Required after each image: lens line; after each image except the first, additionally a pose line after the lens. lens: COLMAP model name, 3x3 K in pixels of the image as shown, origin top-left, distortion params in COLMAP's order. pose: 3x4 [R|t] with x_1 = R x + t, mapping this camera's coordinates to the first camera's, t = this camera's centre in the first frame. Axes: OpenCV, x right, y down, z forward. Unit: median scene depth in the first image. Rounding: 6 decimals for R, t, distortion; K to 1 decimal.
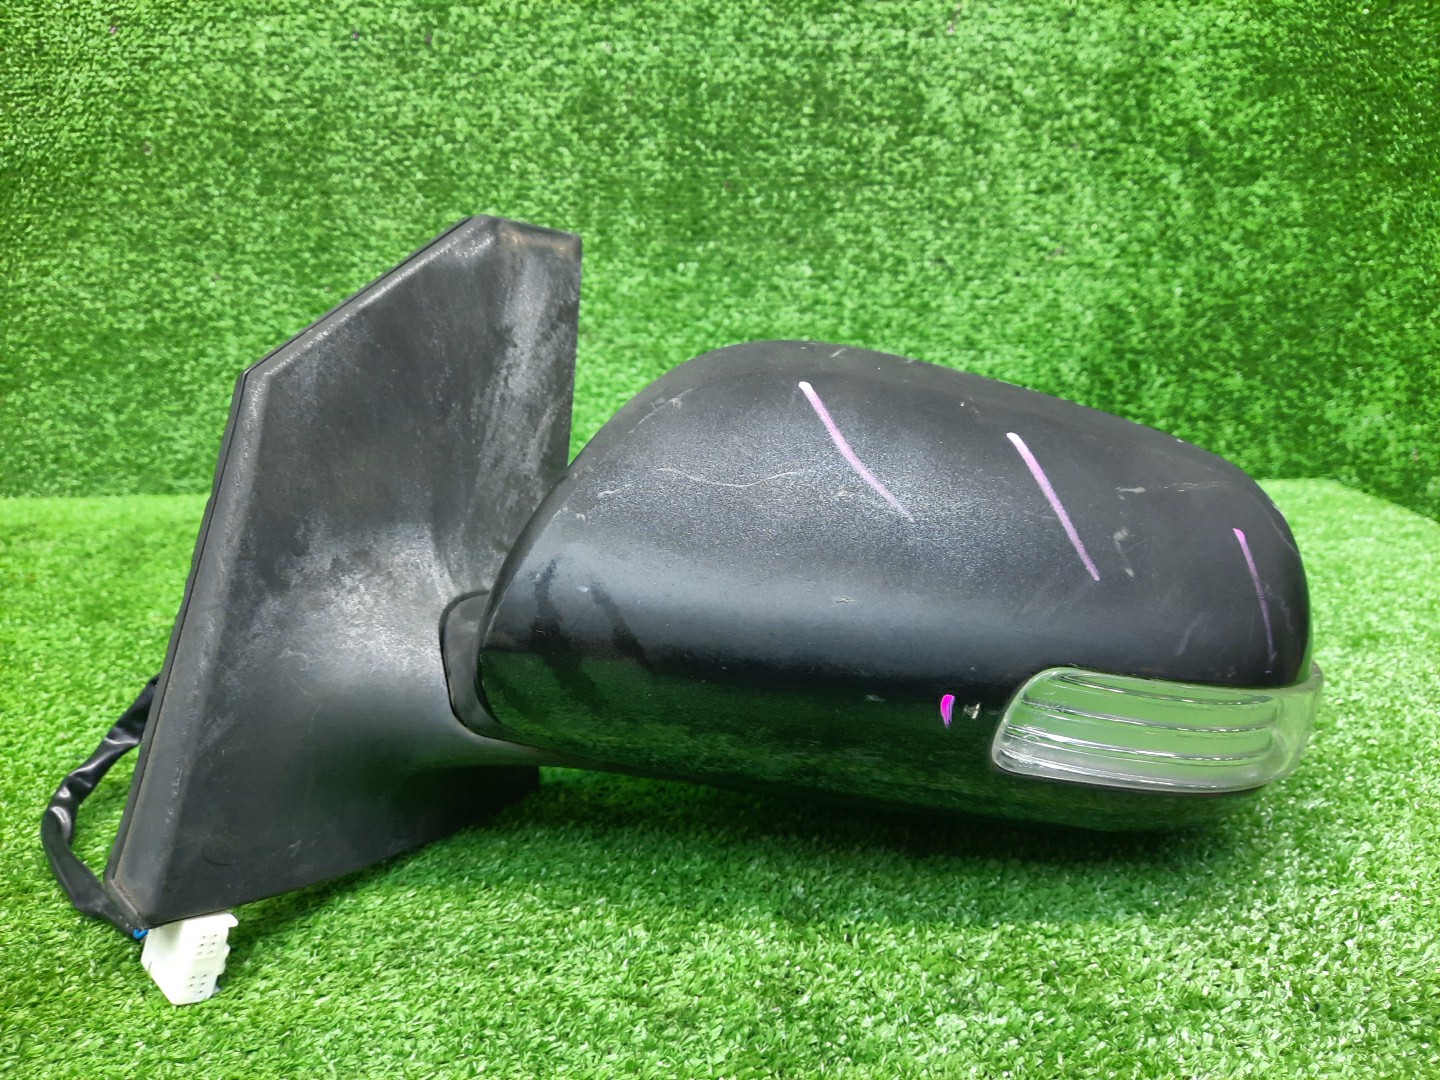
lens RADIAL K [[1060.3, 0, 714.7], [0, 1060.3, 541.4], [0, 0, 1]] dist [0.038234, -0.051262]
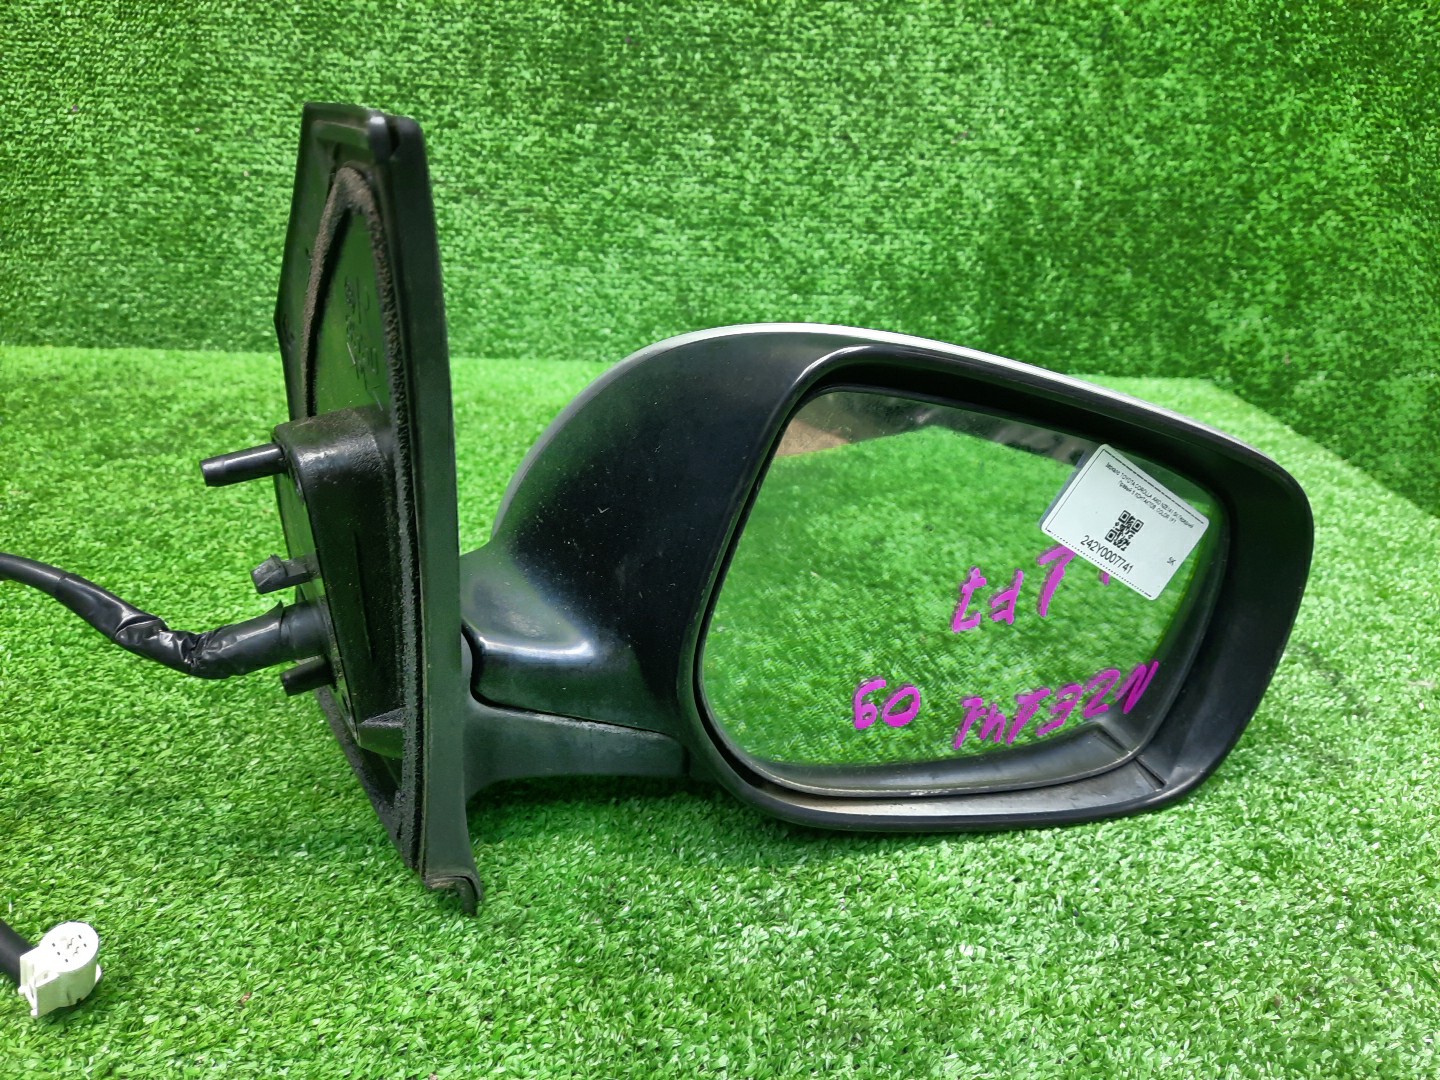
lens RADIAL K [[1053.2, 0, 710.3], [0, 1053.2, 535.5], [0, 0, 1]] dist [0.041069, -0.052913]
pose [[0.996668, 0.031394, 0.075279, 0.026890], [-0.041946, 0.988838, 0.142971, -0.036809], [-0.069951, -0.145652, 0.986860, -0.004177]]
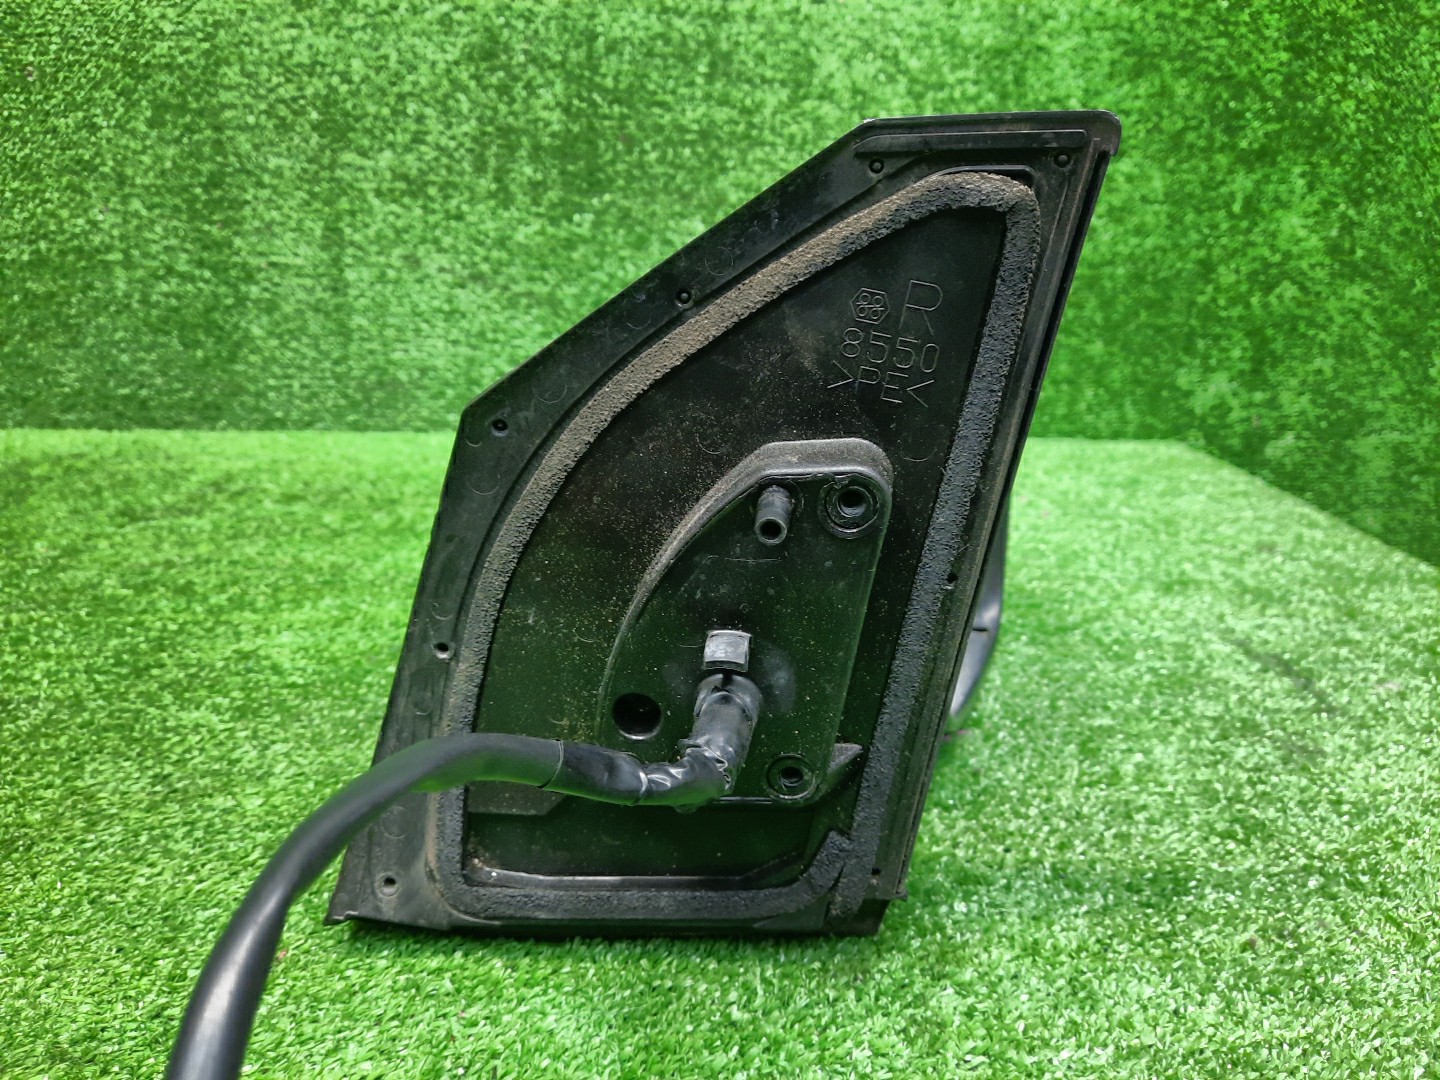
lens RADIAL K [[1065.3, 0, 712.4], [0, 1065.3, 537.7], [0, 0, 1]] dist [0.032708, -0.050911]
pose [[0.996755, 0.017762, 0.078512, 0.023563], [-0.021016, 0.998946, 0.040816, 0.004492], [-0.077705, -0.042333, 0.996077, -0.047600]]
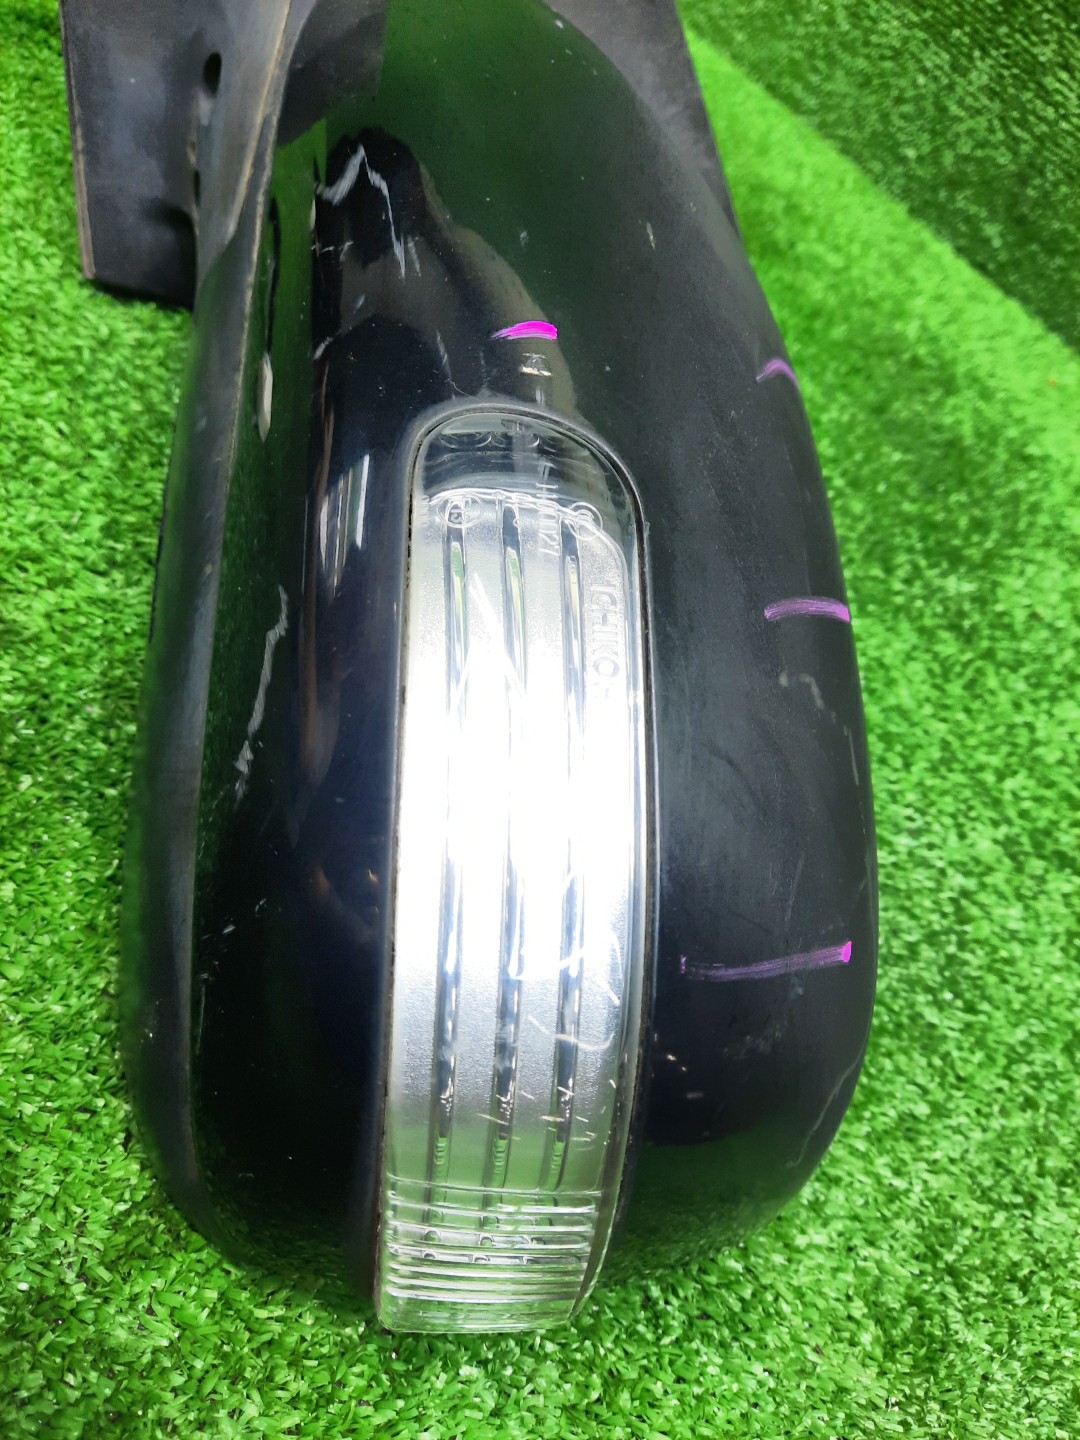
lens RADIAL K [[1042.1, 0, 540.0], [0, 1042.1, 720.0], [0, 0, 1]] dist [0.029070, -0.061691]
pose [[0.729542, 0.682146, -0.049450, 0.116628], [-0.571723, 0.647932, 0.503307, -0.043226], [0.375369, -0.338911, 0.862692, 0.158589]]
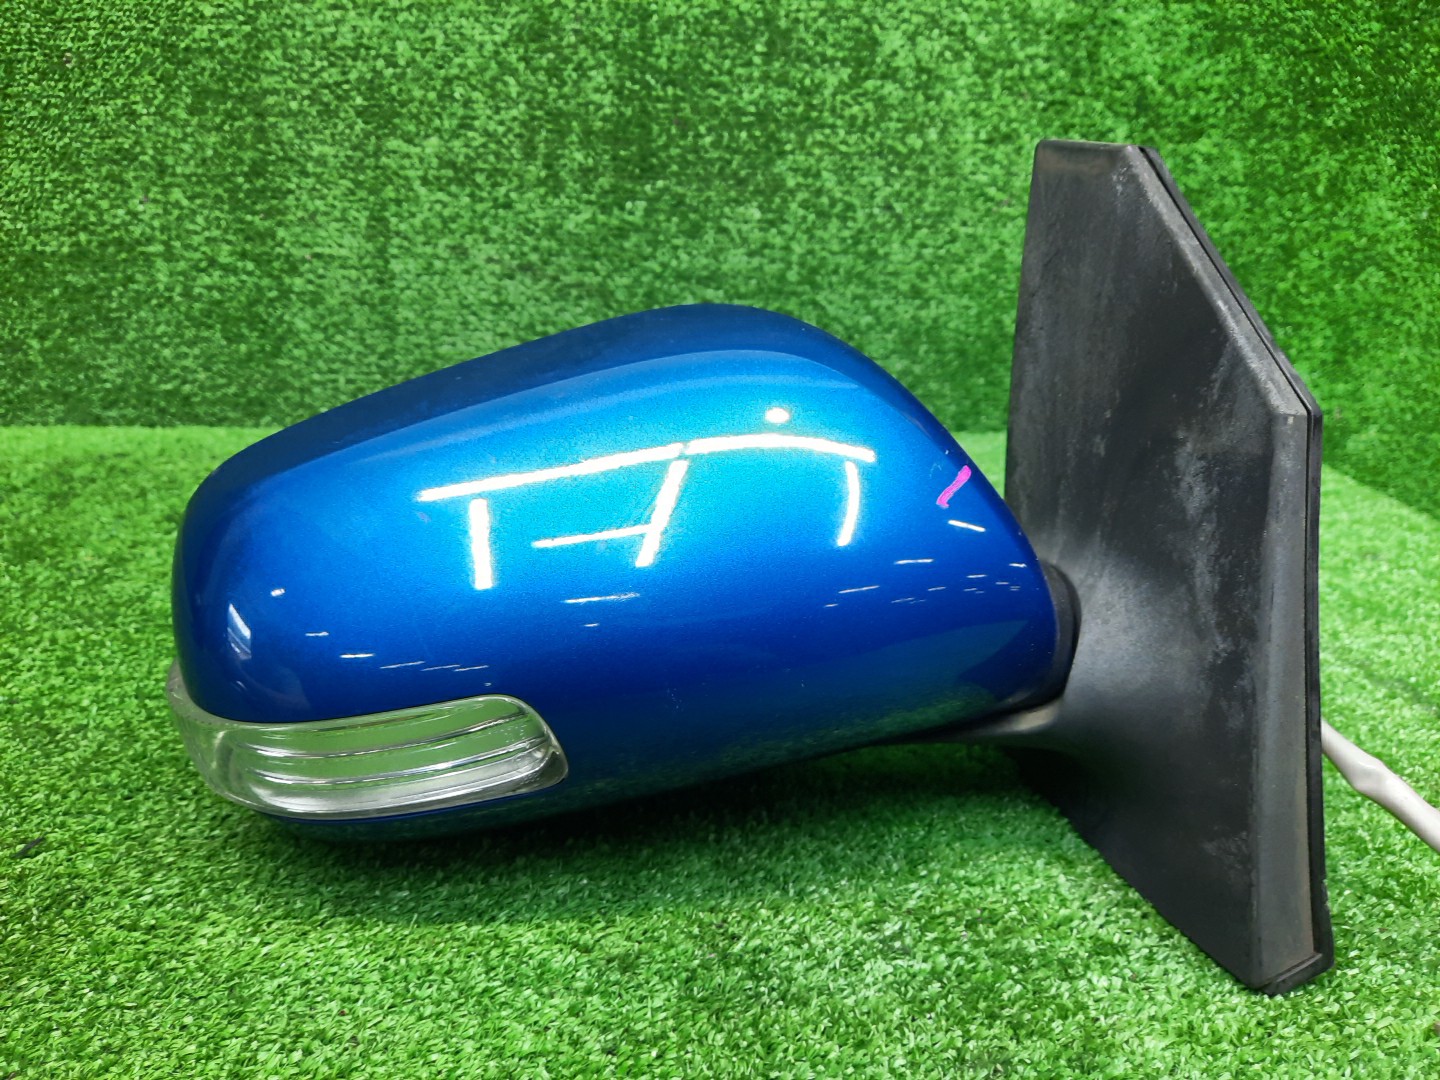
lens RADIAL K [[1060.9, 0, 712.4], [0, 1060.9, 536.0], [0, 0, 1]] dist [0.037099, -0.052550]
pose [[0.998387, 0.017072, 0.054141, -0.002425], [-0.020201, 0.998125, 0.057782, -0.010971], [-0.053053, -0.058783, 0.996860, -0.005915]]
